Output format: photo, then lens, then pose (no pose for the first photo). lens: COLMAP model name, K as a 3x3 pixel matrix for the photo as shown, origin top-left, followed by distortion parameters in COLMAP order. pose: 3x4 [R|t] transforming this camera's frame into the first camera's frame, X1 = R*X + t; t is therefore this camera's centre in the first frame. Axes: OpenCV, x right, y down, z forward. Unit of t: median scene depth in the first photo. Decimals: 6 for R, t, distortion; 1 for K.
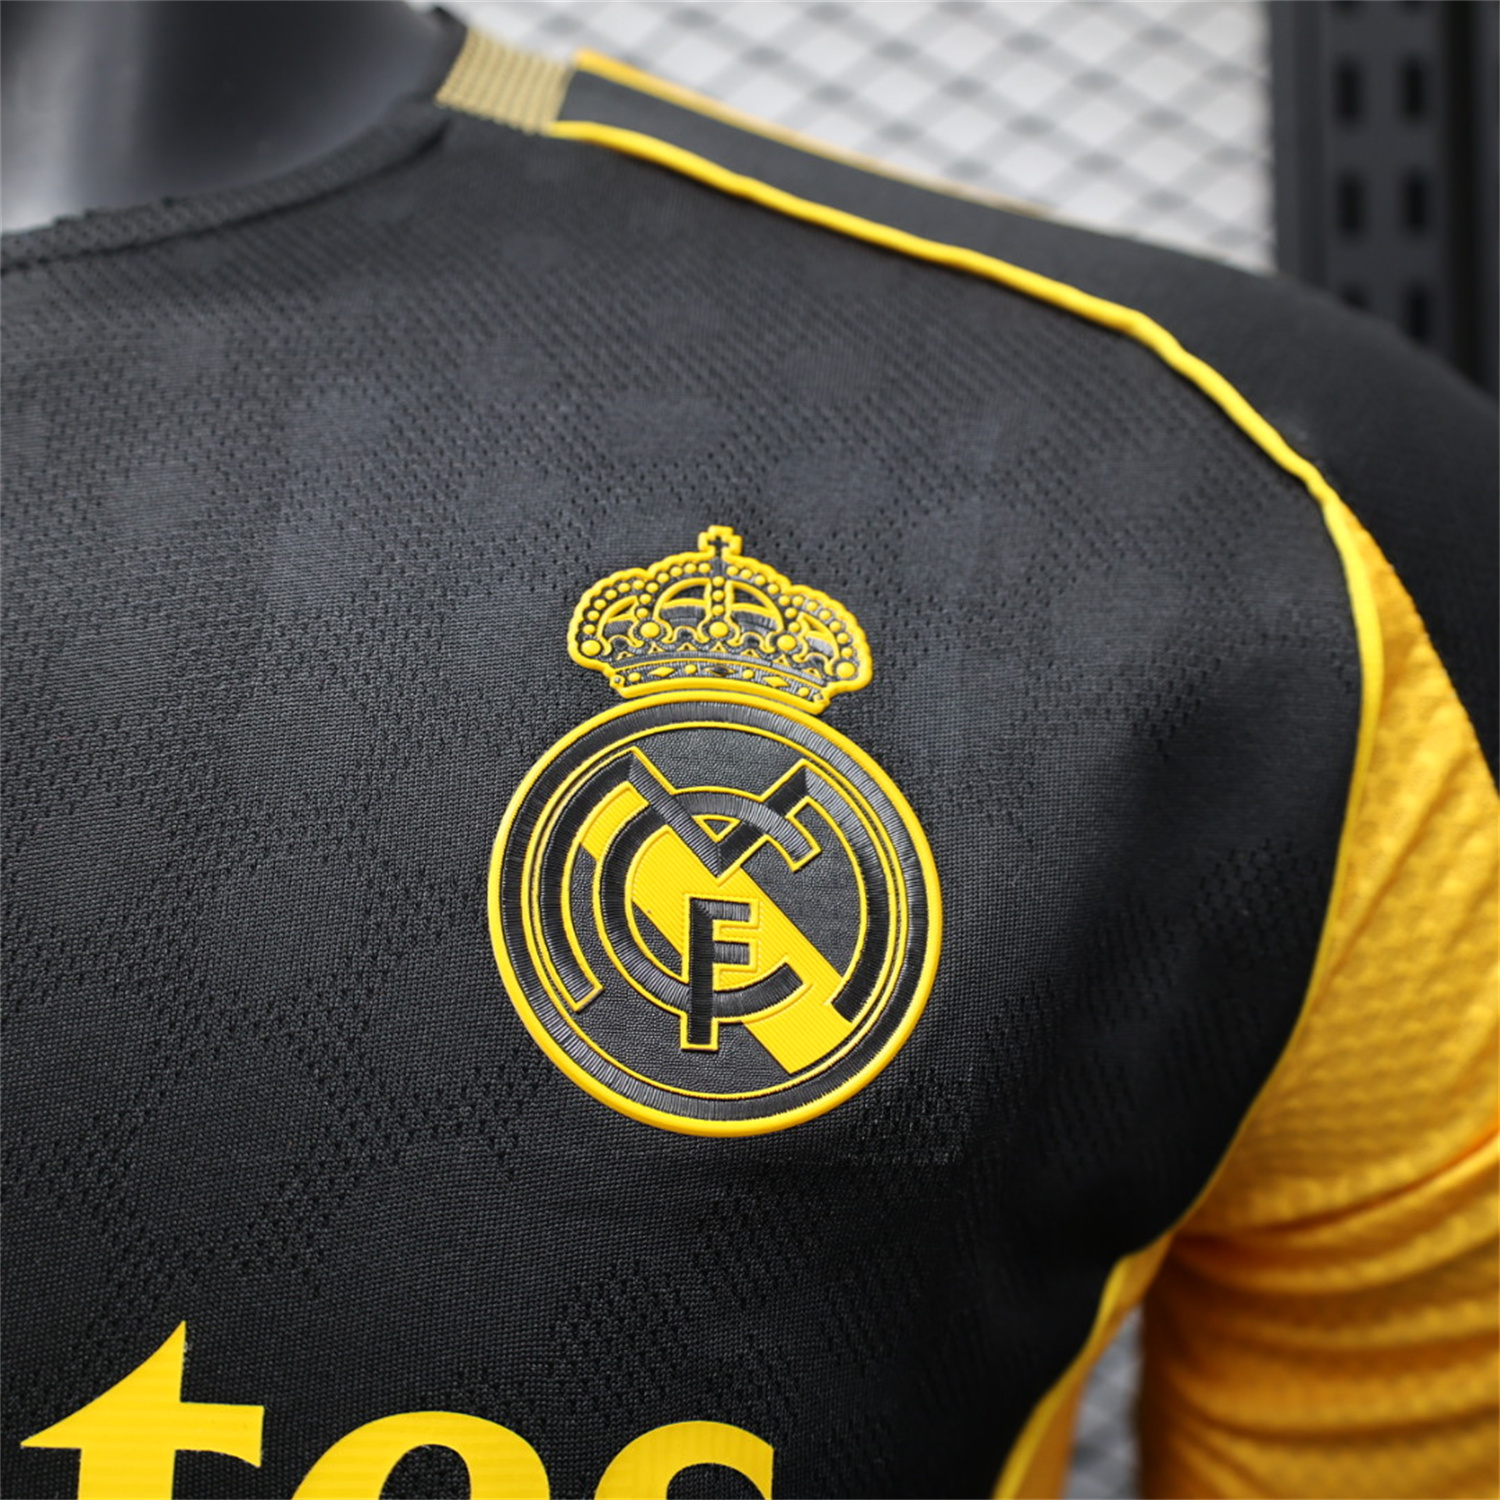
lens RADIAL K [[2148.3, 0, 748.5], [0, 2148.3, 793.3], [0, 0, 1]] dist [0.002910, -0.039046]
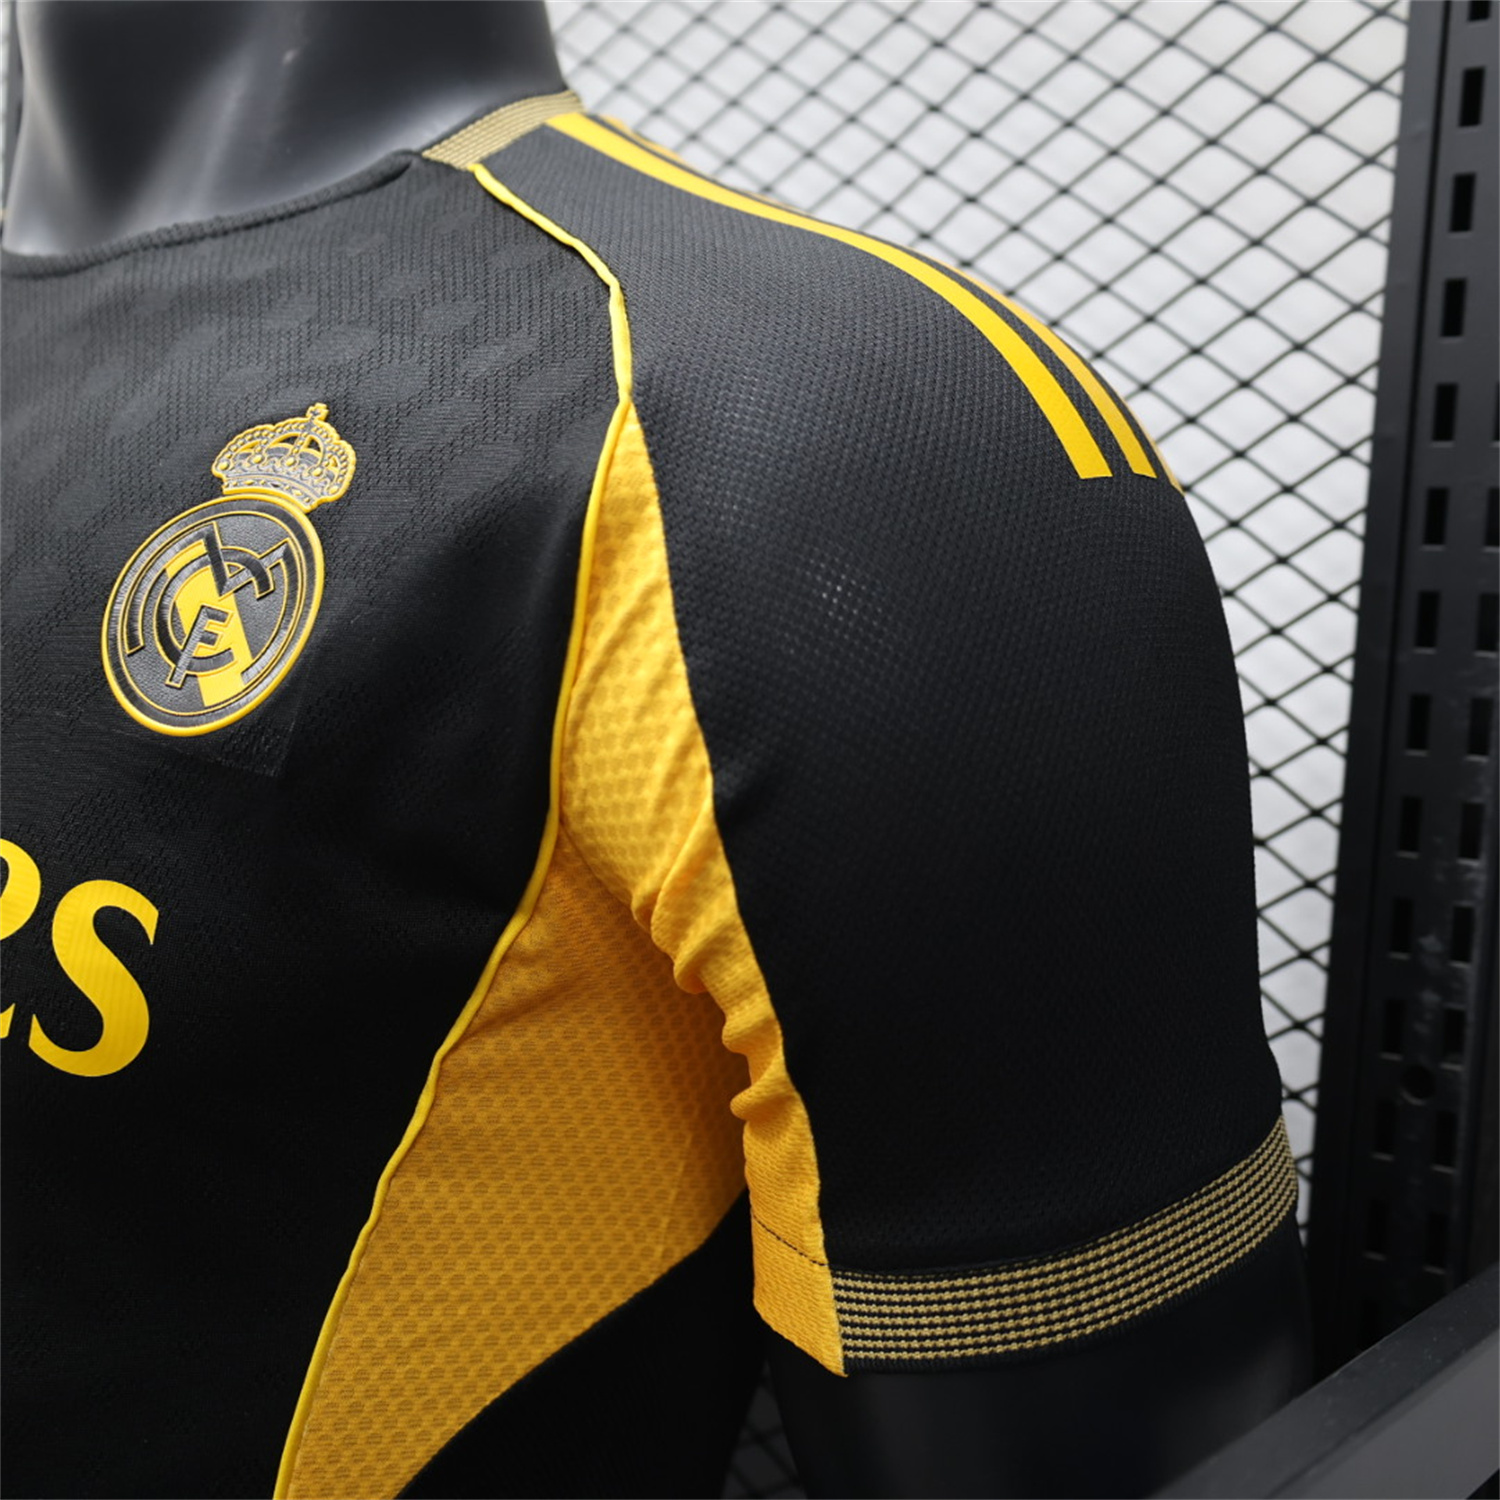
lens RADIAL K [[2148.3, 0, 748.5], [0, 2148.3, 793.3], [0, 0, 1]] dist [0.002910, -0.039046]
pose [[0.748254, 0.148701, -0.646533, 1.360042], [-0.158634, 0.986389, 0.043275, 0.049714], [0.644168, 0.070182, 0.761658, -0.035590]]
